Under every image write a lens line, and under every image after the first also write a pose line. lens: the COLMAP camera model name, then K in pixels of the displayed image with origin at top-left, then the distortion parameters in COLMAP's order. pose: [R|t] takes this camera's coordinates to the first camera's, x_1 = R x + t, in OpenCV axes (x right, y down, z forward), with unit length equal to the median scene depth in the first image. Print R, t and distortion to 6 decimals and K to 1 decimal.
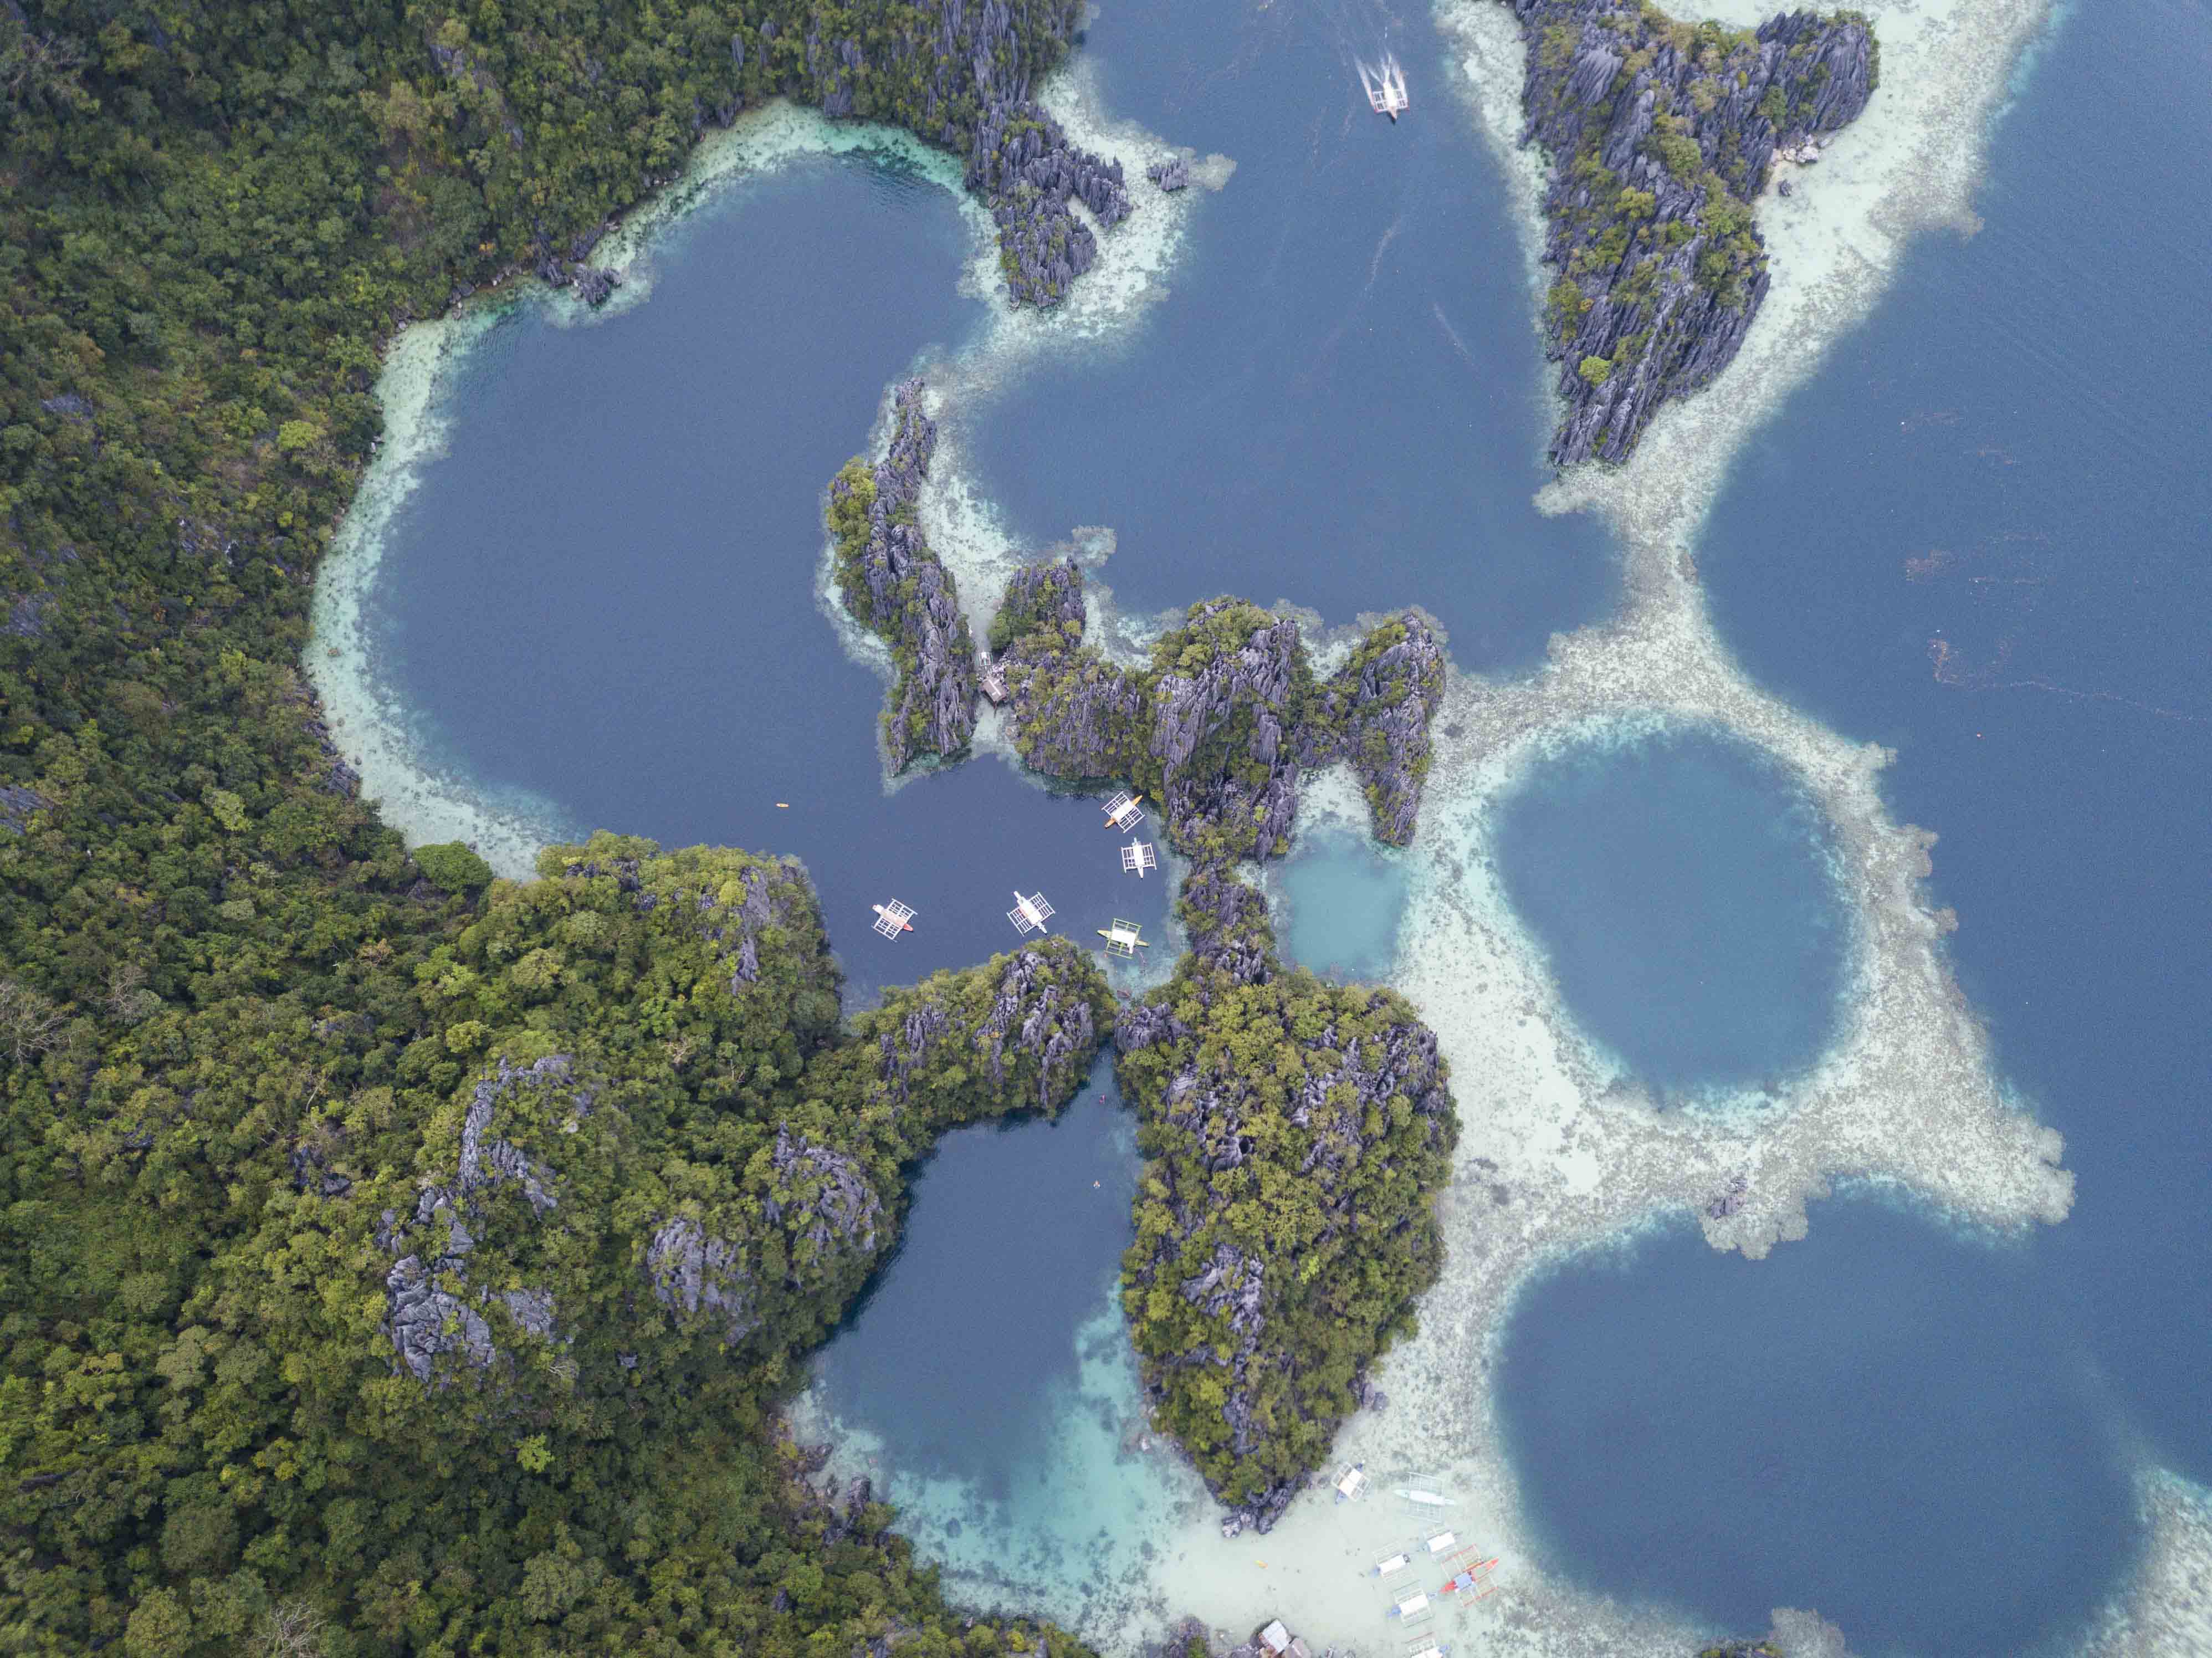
lens RADIAL K [[1675.5, 0, 1117.8], [0, 1675.5, 835.7], [0, 0, 1]] dist [0.008227, -0.034032]
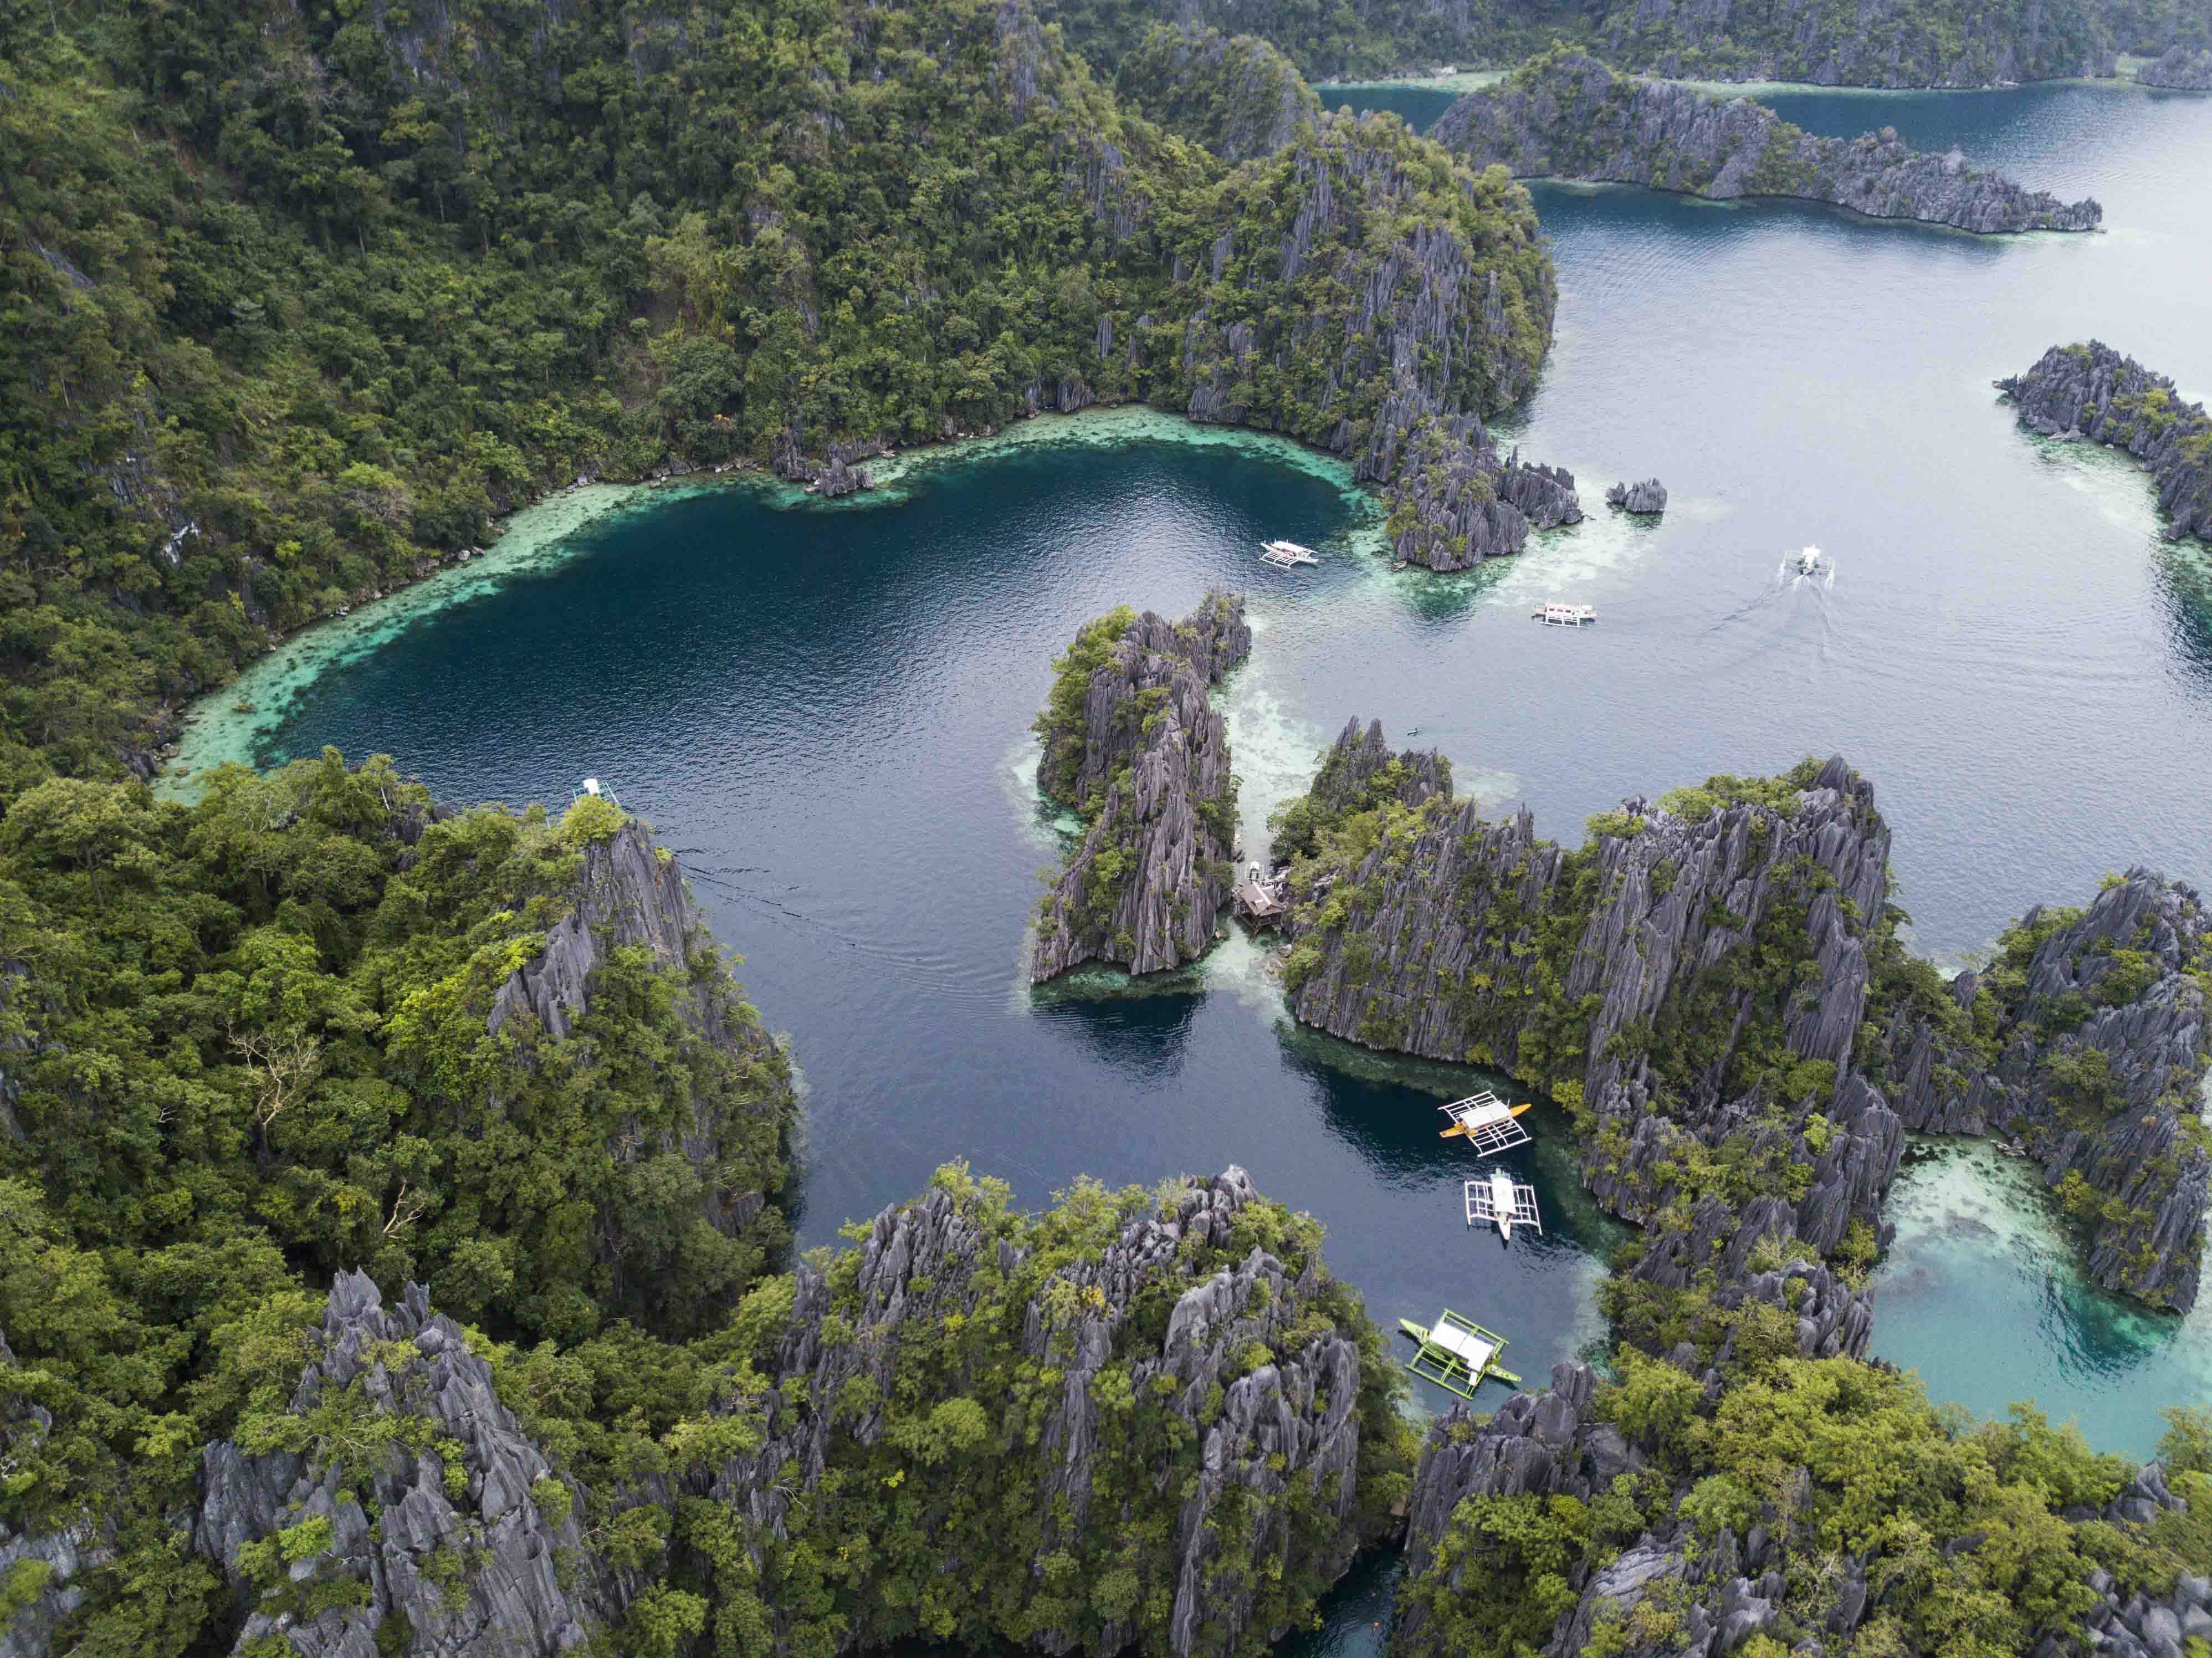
lens RADIAL K [[1675.5, 0, 1117.8], [0, 1675.5, 835.7], [0, 0, 1]] dist [0.008227, -0.034032]
pose [[0.963721, 0.146114, -0.223367, -0.003288], [-0.250791, 0.782133, -0.570414, 0.206398], [0.091358, 0.605738, 0.790402, 0.565237]]
